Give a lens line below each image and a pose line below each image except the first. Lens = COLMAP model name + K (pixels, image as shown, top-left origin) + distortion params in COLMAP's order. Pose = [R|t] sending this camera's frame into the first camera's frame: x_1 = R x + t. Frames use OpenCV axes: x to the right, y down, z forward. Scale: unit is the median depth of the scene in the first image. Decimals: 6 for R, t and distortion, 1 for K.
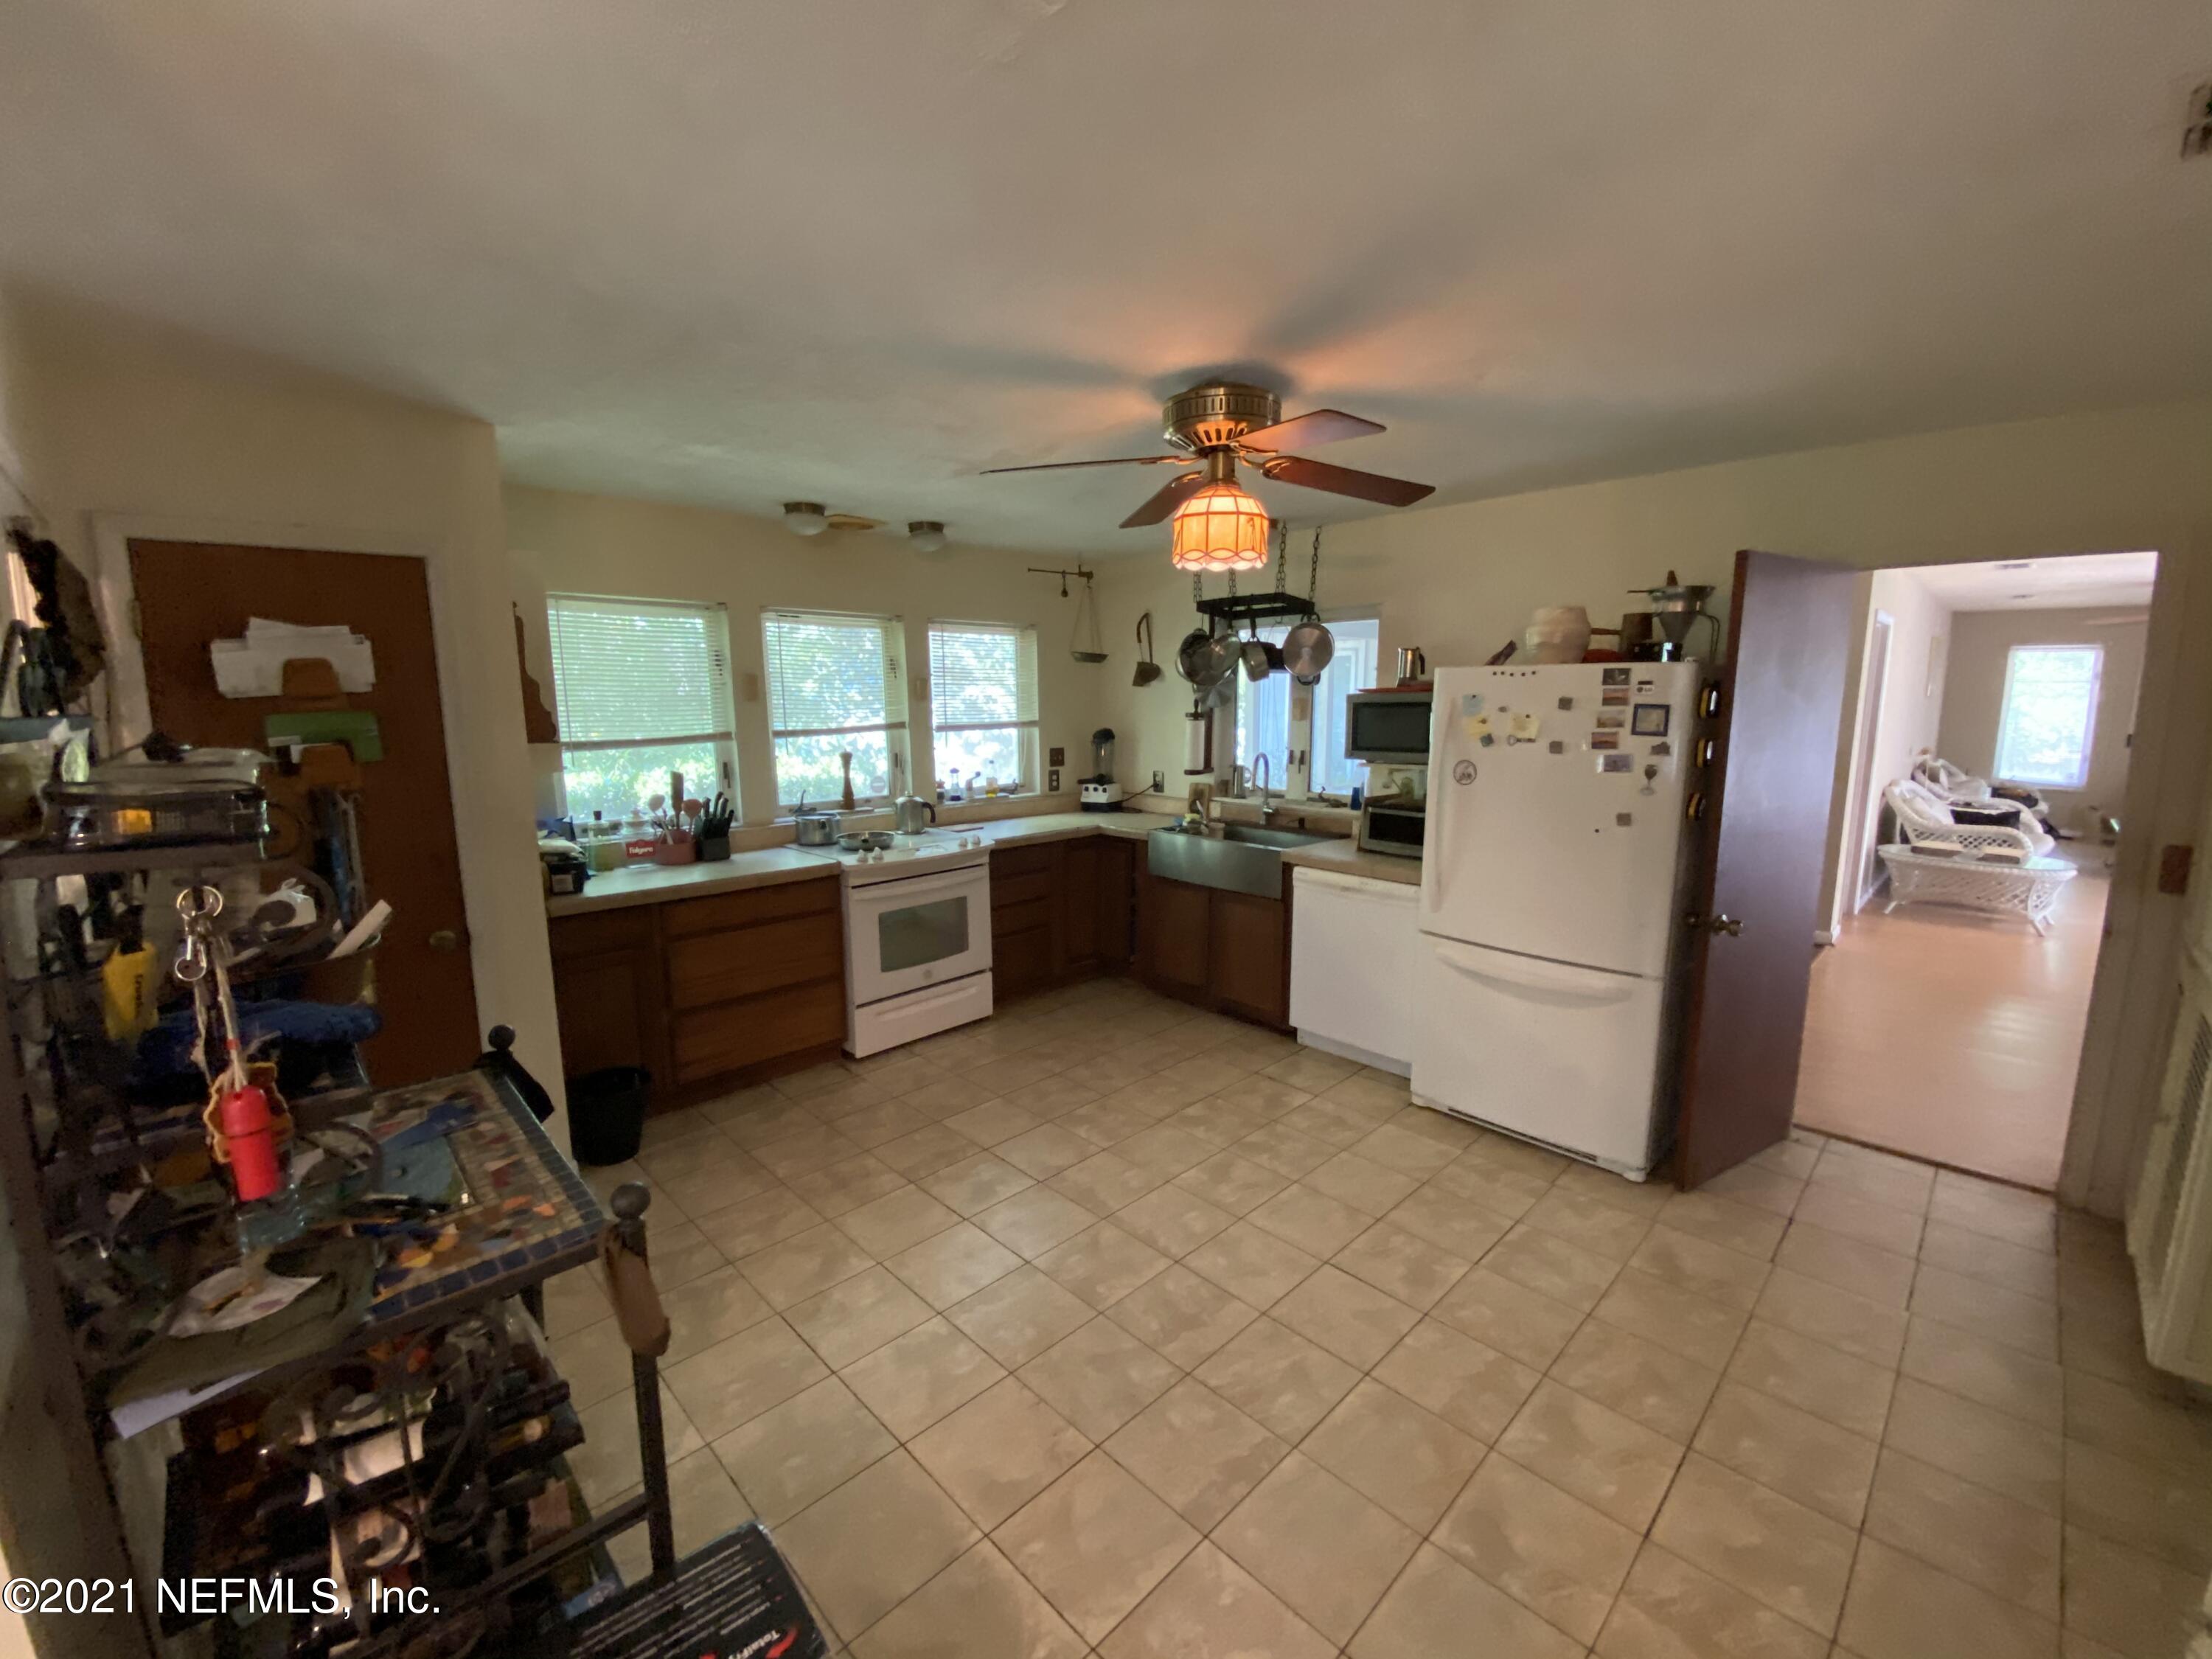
lens RADIAL K [[892.9, 0, 1103.4], [0, 892.9, 832.4], [0, 0, 1]] dist [0.004920, -0.015564]
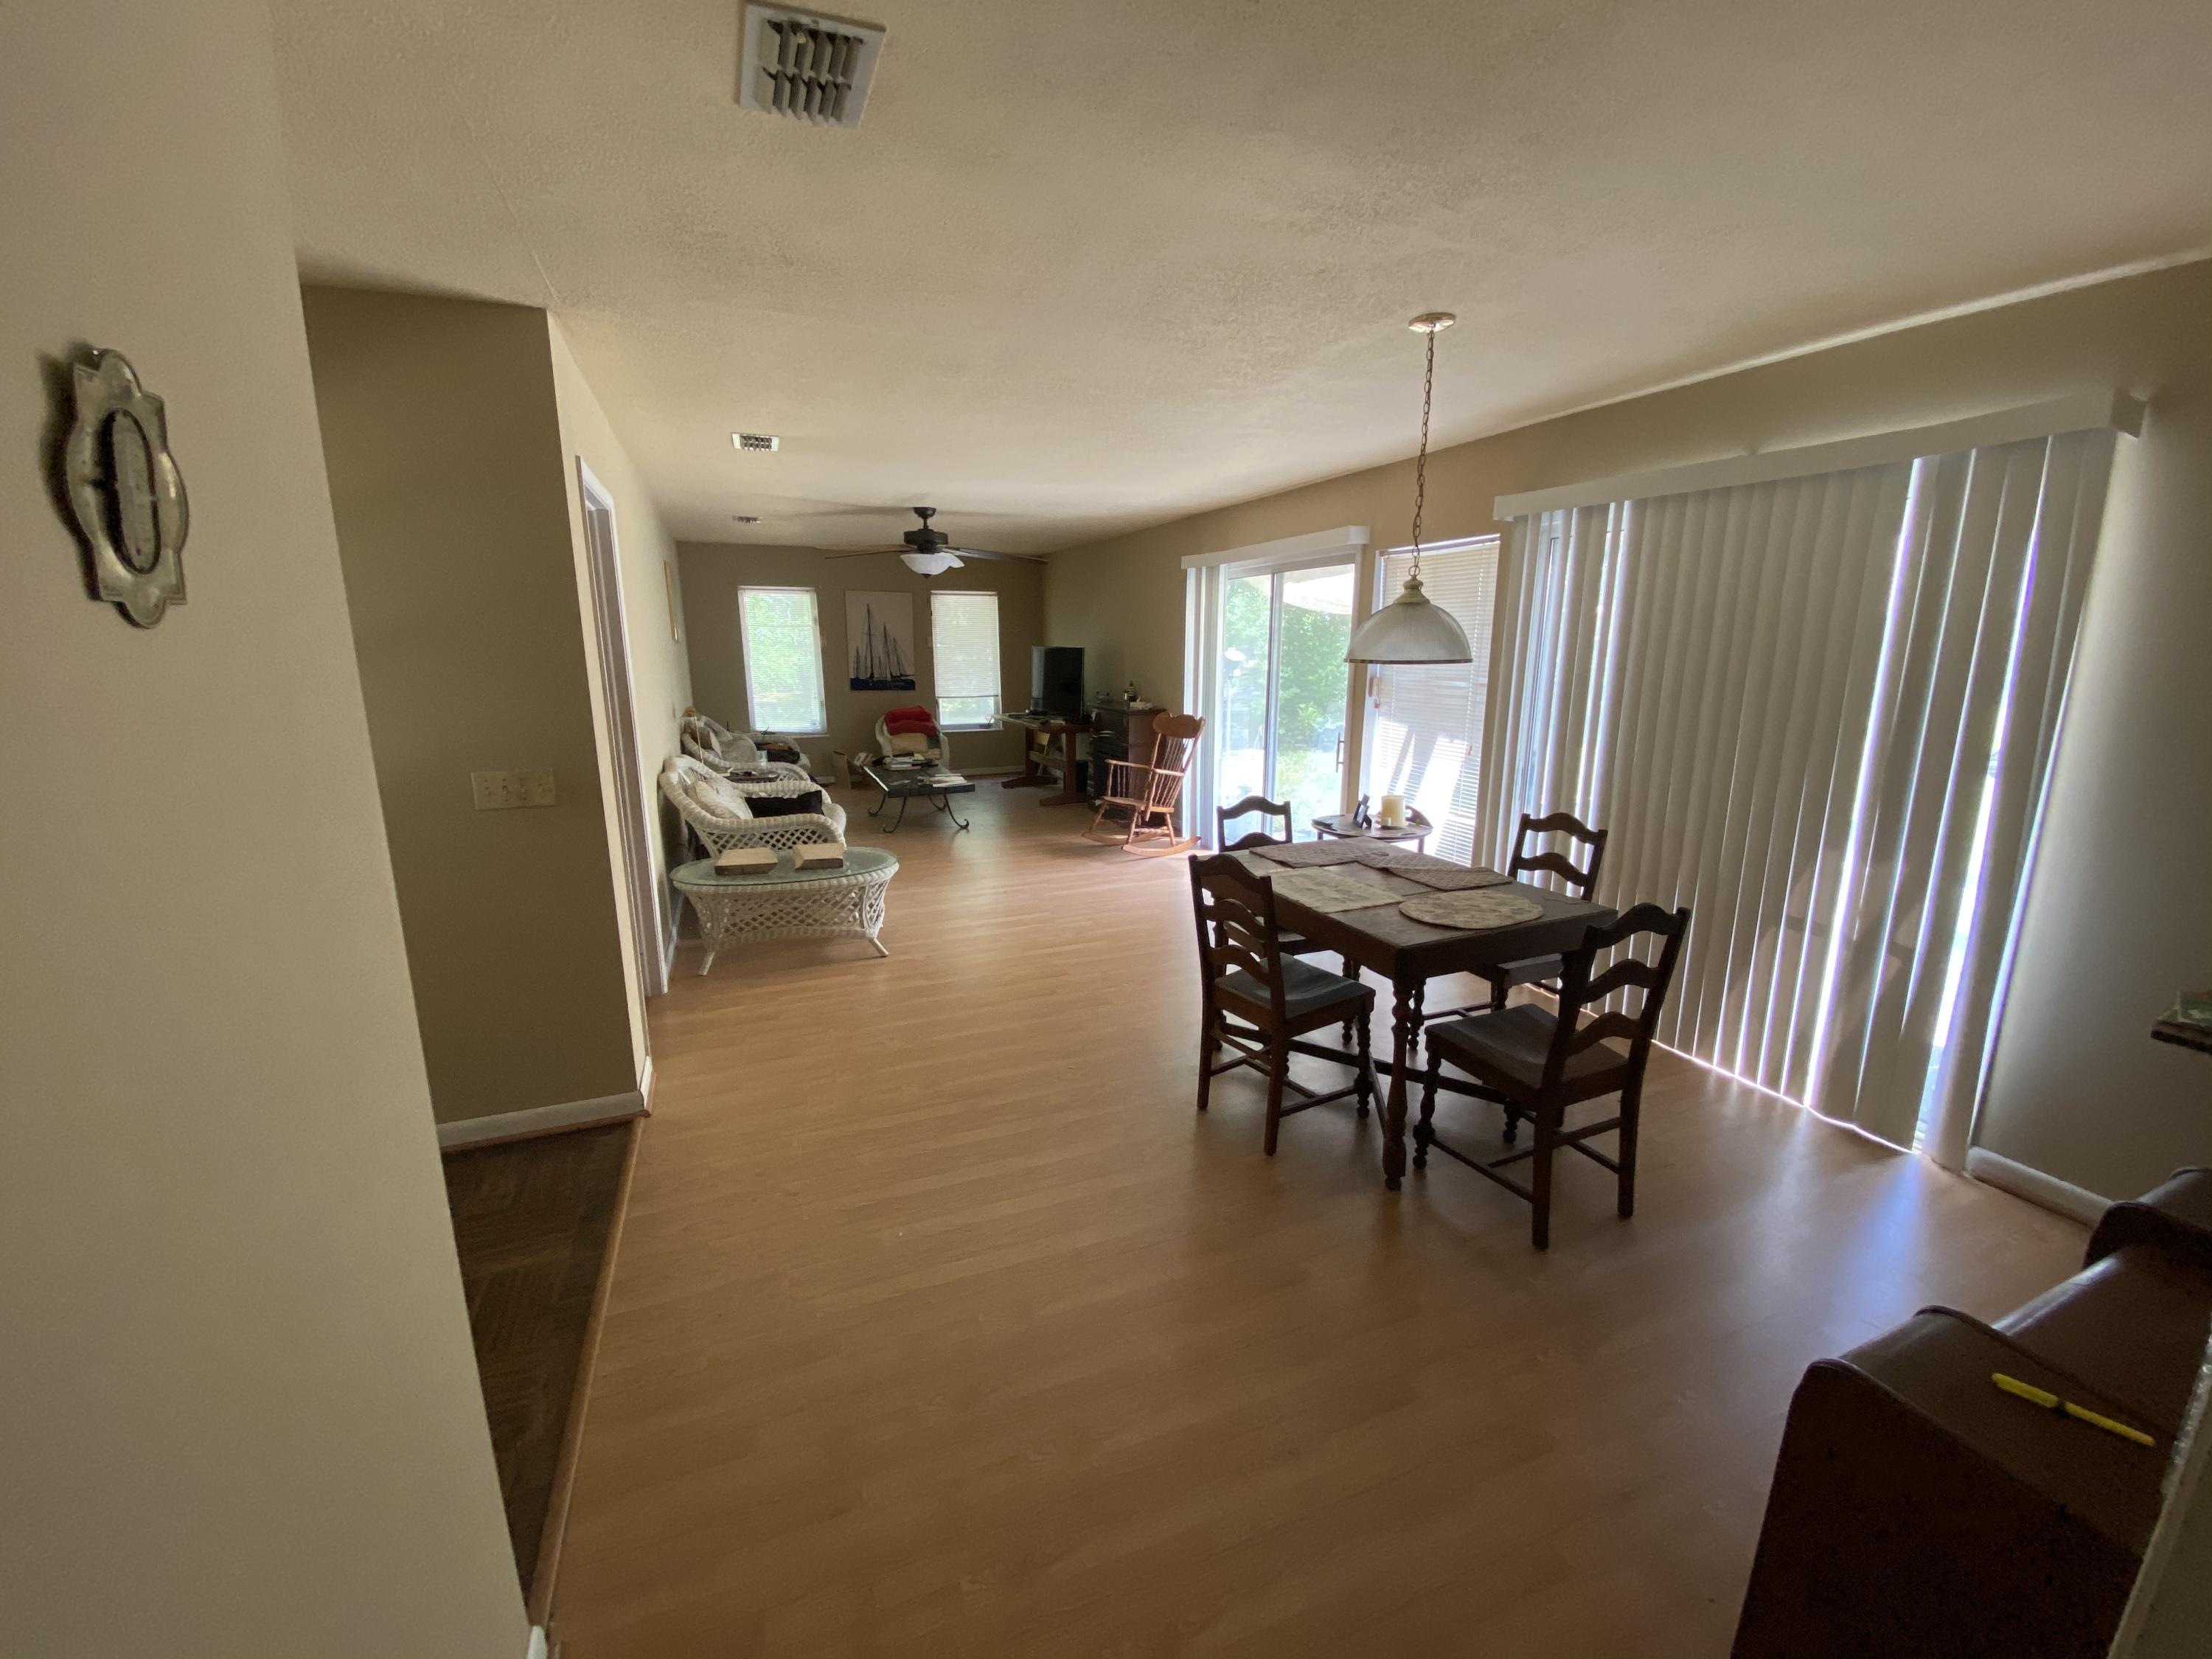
lens RADIAL K [[892.9, 0, 1103.4], [0, 892.9, 832.4], [0, 0, 1]] dist [0.004920, -0.015564]
pose [[0.367722, -0.191696, 0.909963, 0.330397], [0.146077, 0.978282, 0.147058, -0.051143], [-0.918391, 0.078849, 0.387738, 0.374984]]
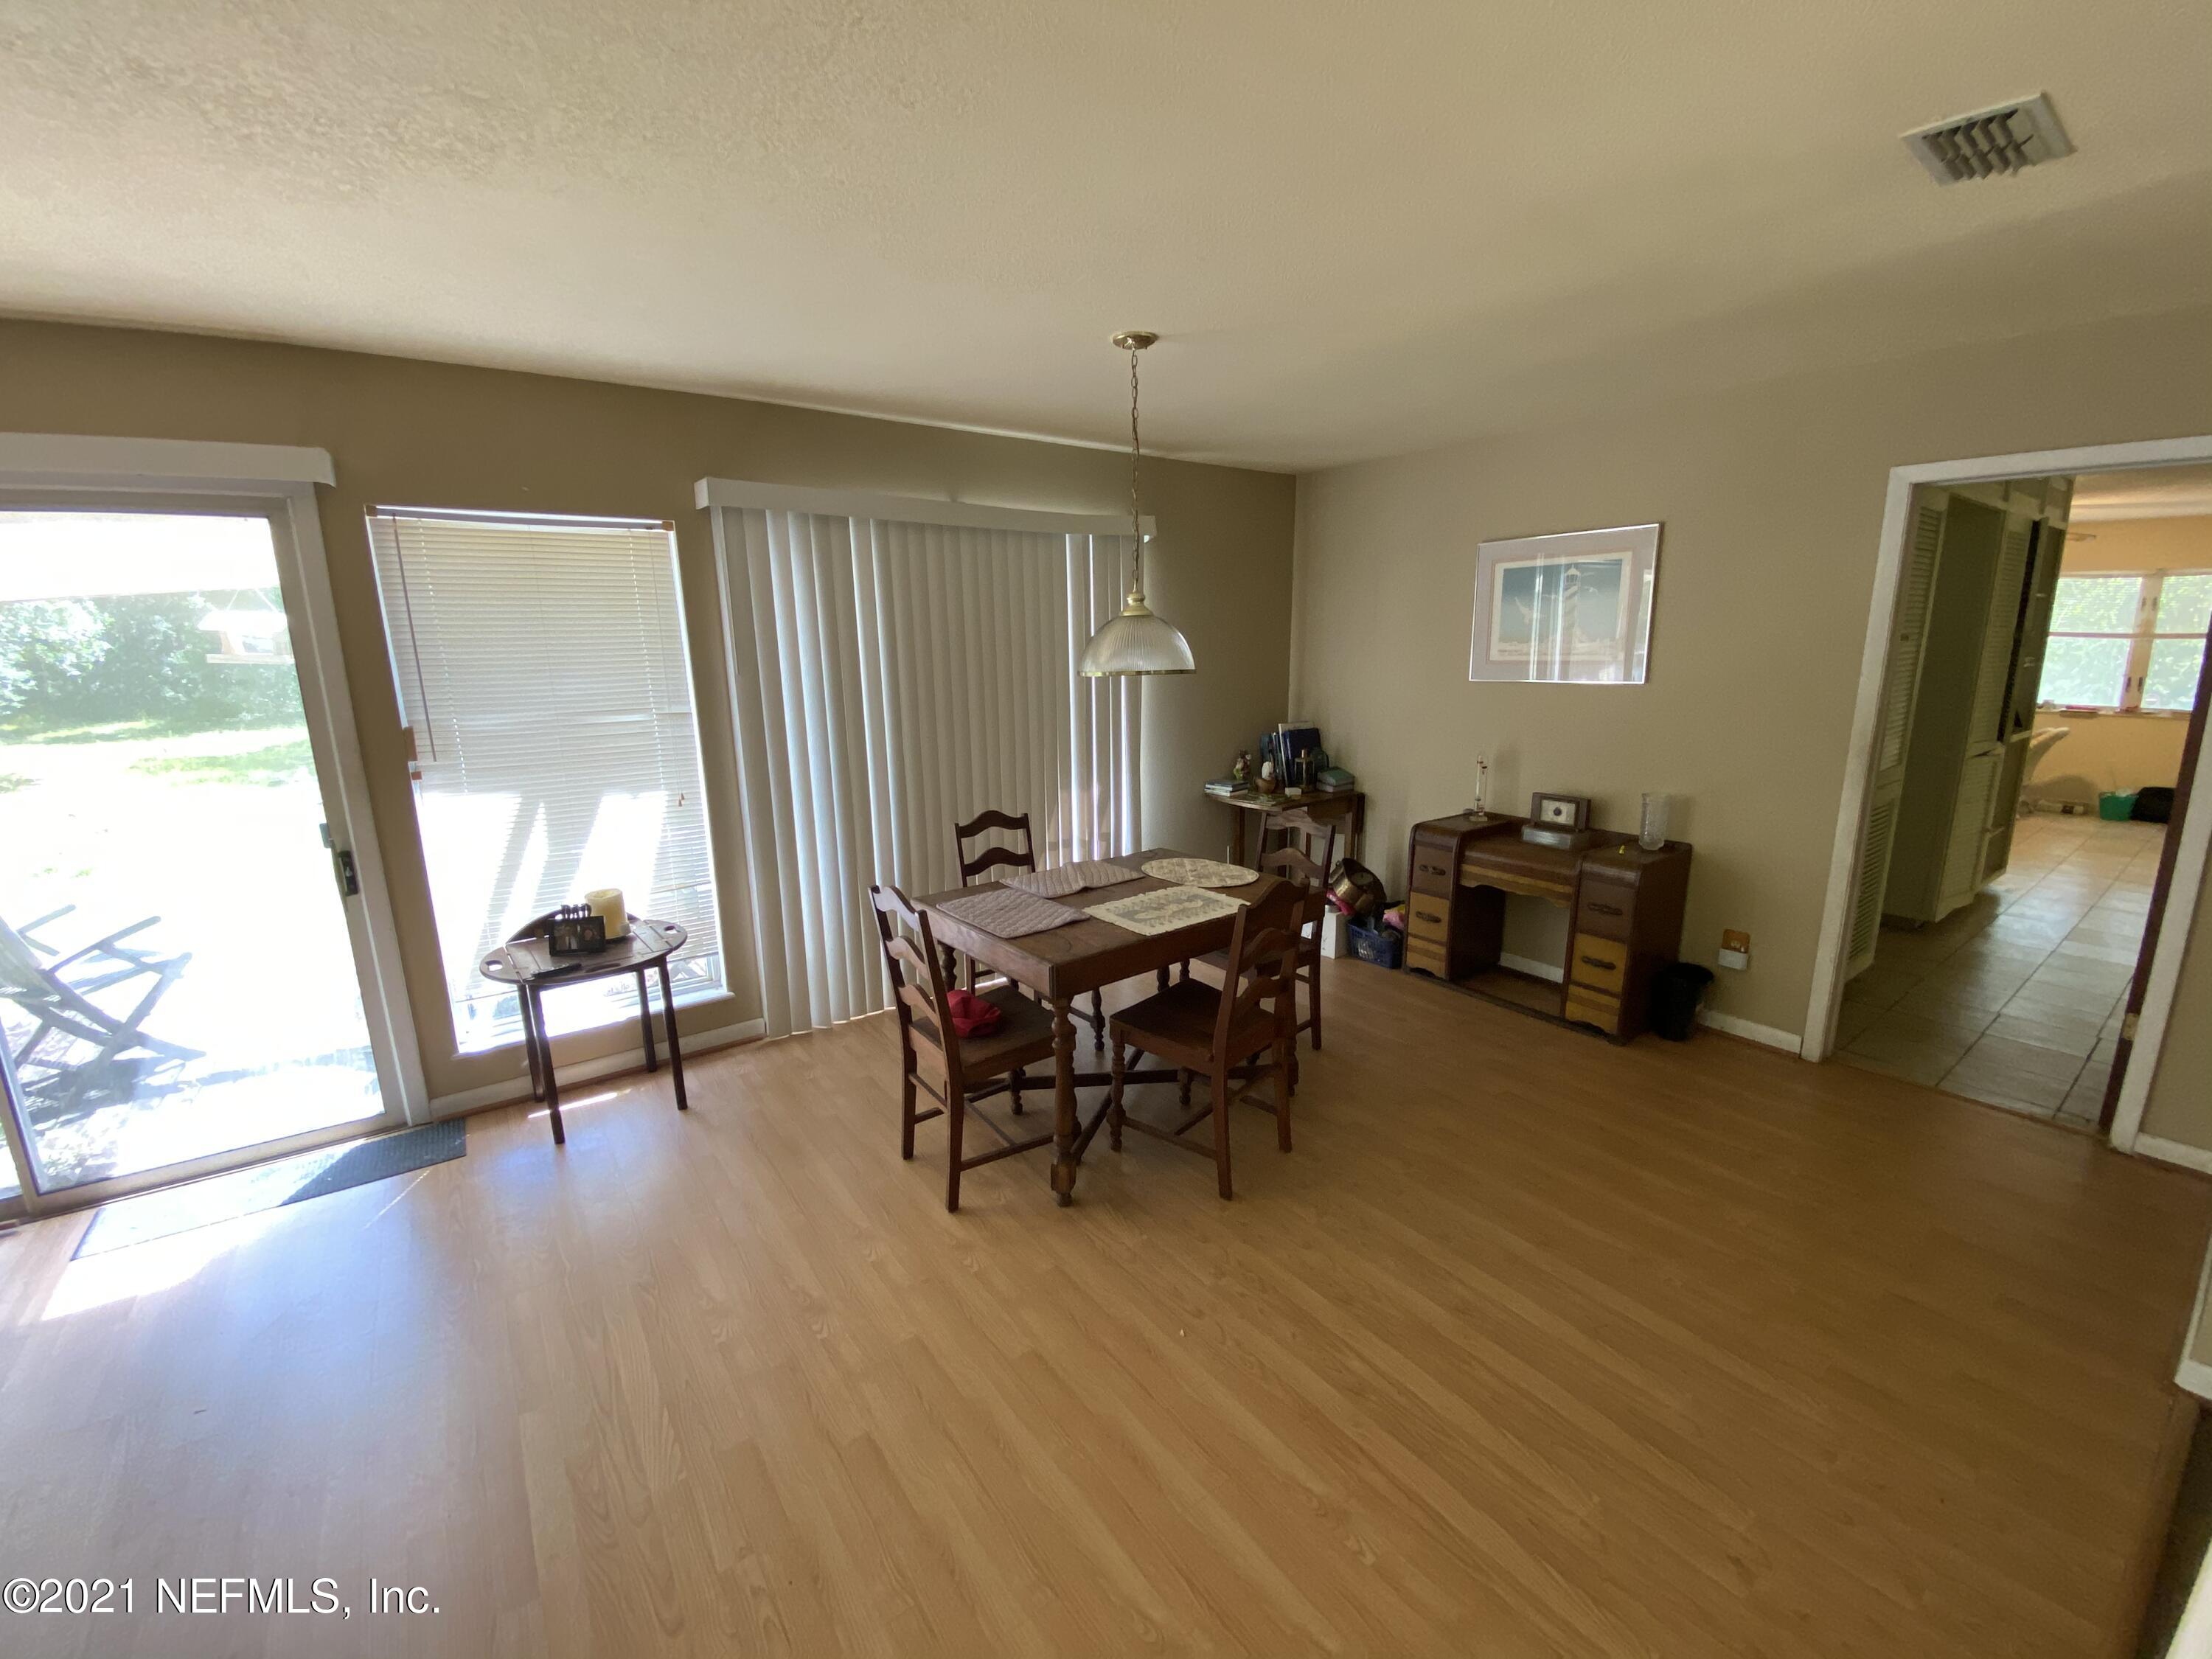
lens RADIAL K [[892.9, 0, 1103.4], [0, 892.9, 832.4], [0, 0, 1]] dist [0.004920, -0.015564]
pose [[-0.990077, -0.007298, 0.140338, 0.762049], [0.043121, 0.934697, 0.352819, -0.131272], [-0.133748, 0.355370, -0.925108, 0.856613]]
